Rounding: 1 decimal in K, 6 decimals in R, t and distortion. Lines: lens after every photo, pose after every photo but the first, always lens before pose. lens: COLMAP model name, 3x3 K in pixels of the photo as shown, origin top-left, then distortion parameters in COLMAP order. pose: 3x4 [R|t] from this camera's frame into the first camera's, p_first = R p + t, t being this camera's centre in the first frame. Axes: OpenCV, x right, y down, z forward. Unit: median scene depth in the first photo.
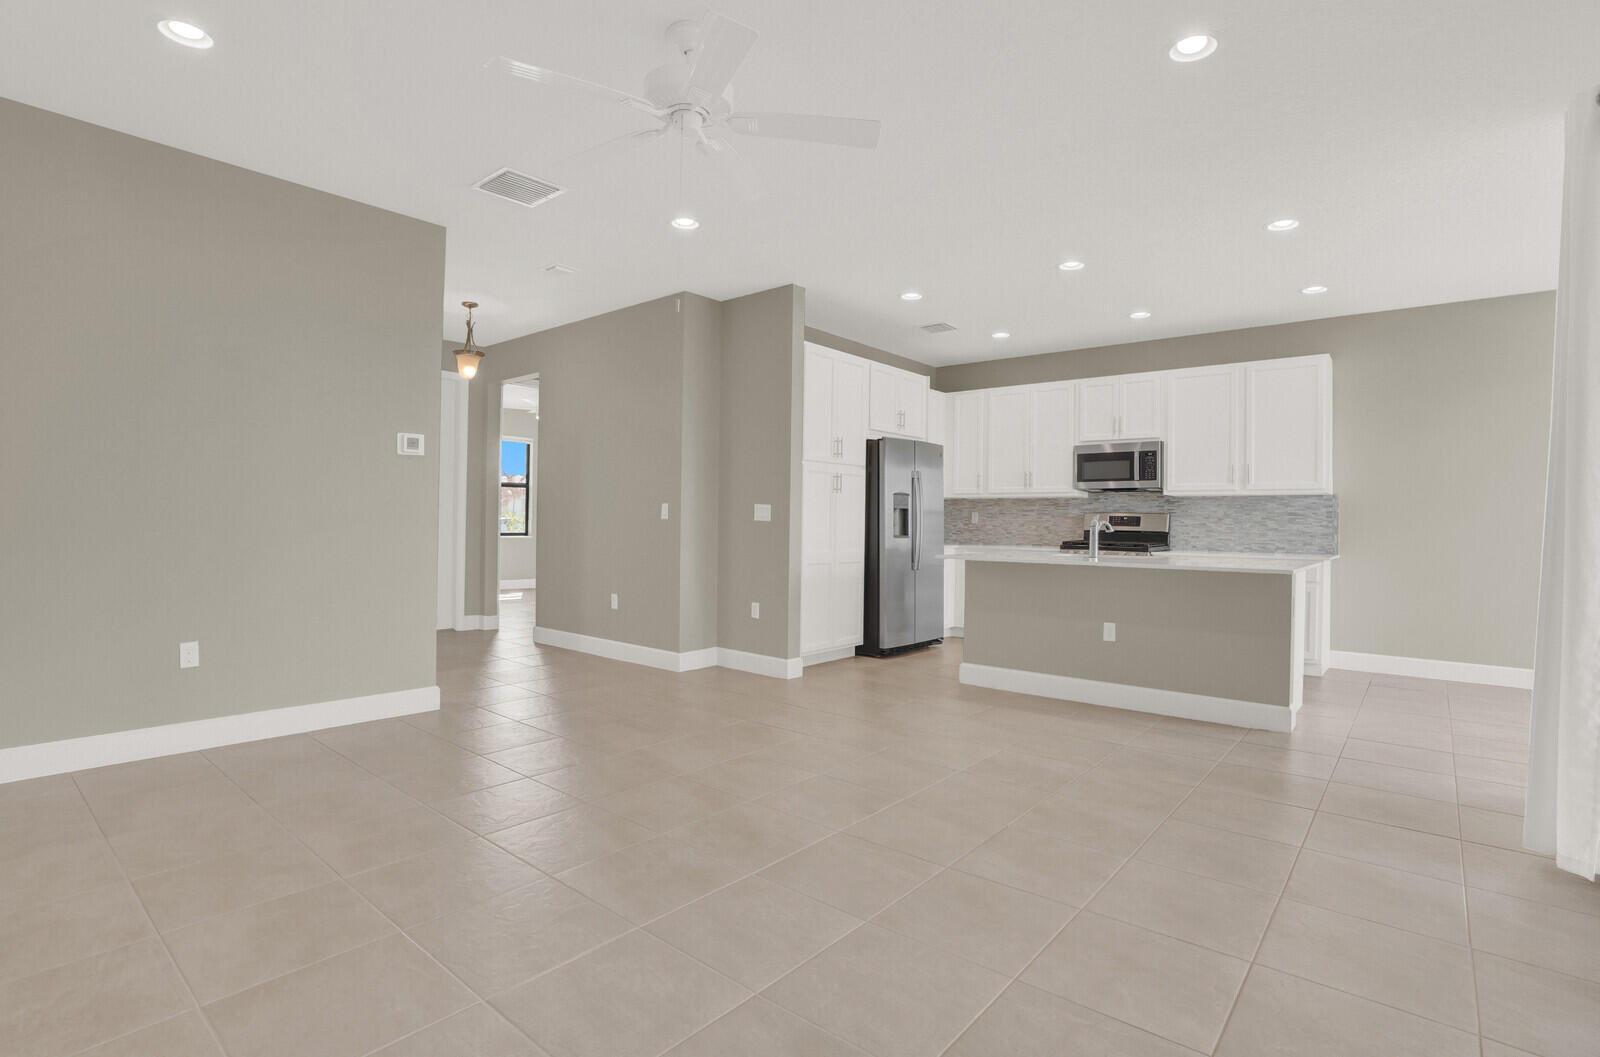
lens RADIAL K [[761.1, 0, 803.2], [0, 761.1, 521.0], [0, 0, 1]] dist [-0.057581, -0.000095]
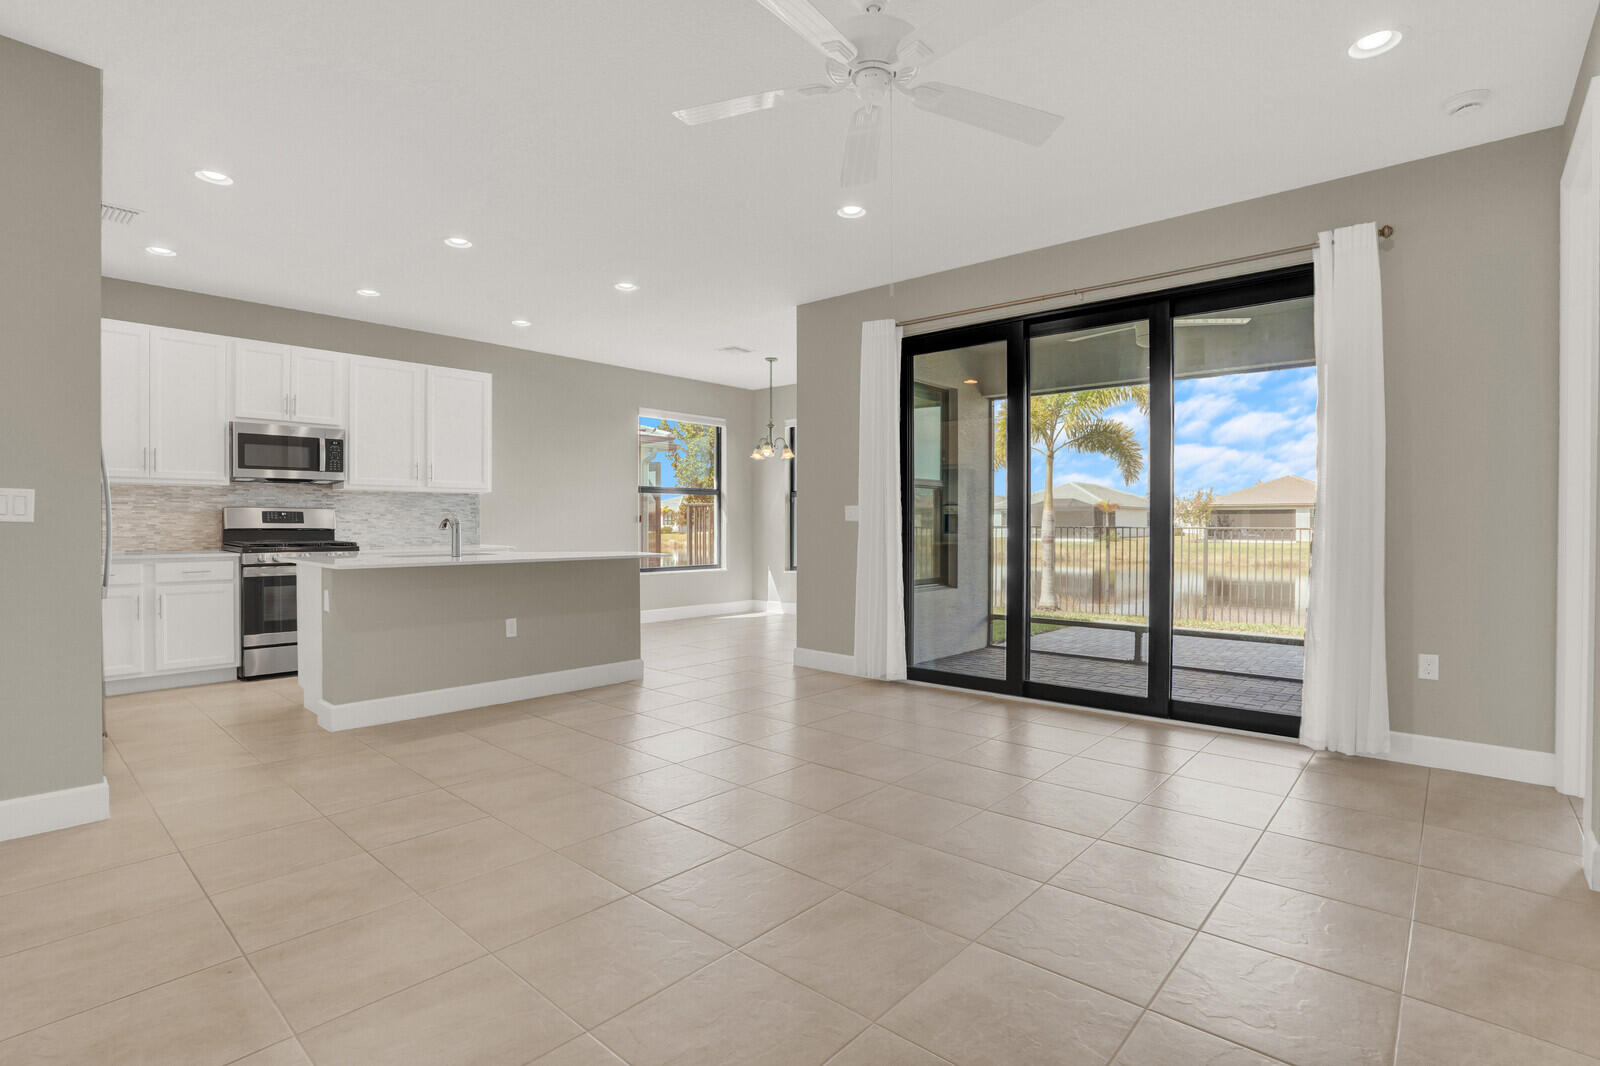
lens RADIAL K [[785.9, 0, 795.1], [0, 785.9, 534.6], [0, 0, 1]] dist [-0.072531, 0.026738]
pose [[0.016410, -0.035238, 0.999244, -0.456258], [-0.008423, 0.999338, 0.035380, -0.016624], [-0.999830, -0.008997, 0.016102, 0.433155]]
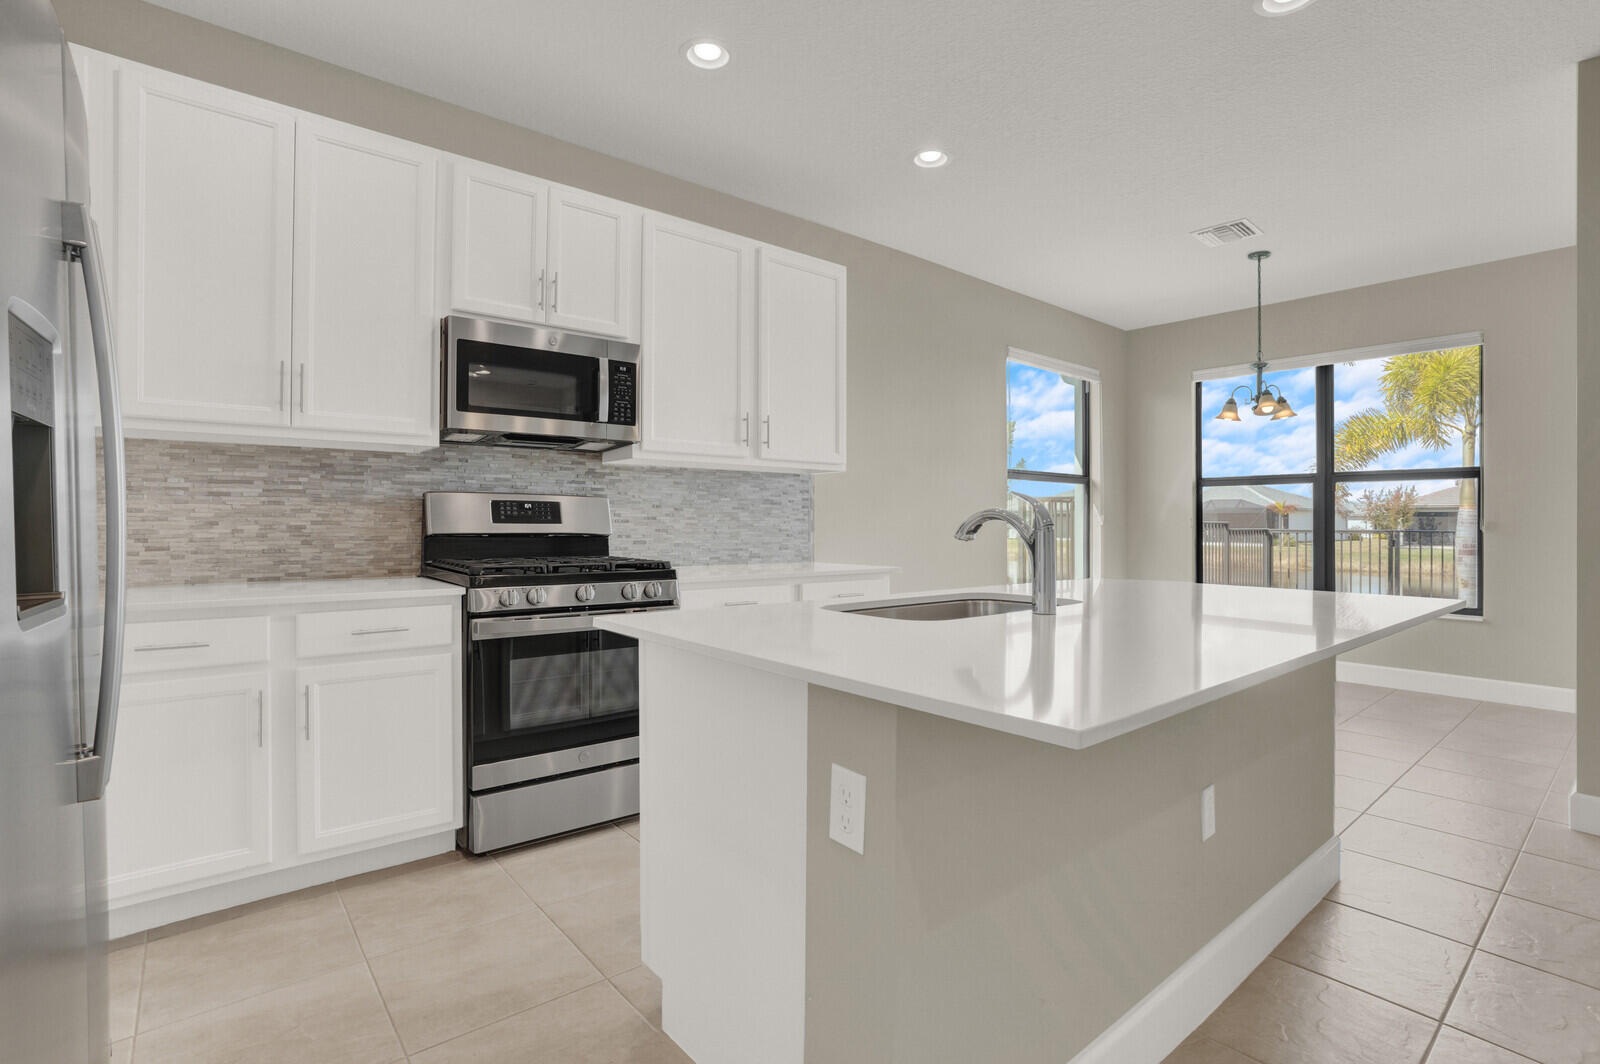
lens RADIAL K [[754.1, 0, 753.6], [0, 754.1, 528.1], [0, 0, 1]] dist [-0.061576, 0.022642]
pose [[0.194574, -0.023468, 0.980607, 0.017031], [-0.006306, 0.999663, 0.025175, -0.002569], [-0.980868, -0.011082, 0.194360, 0.831625]]
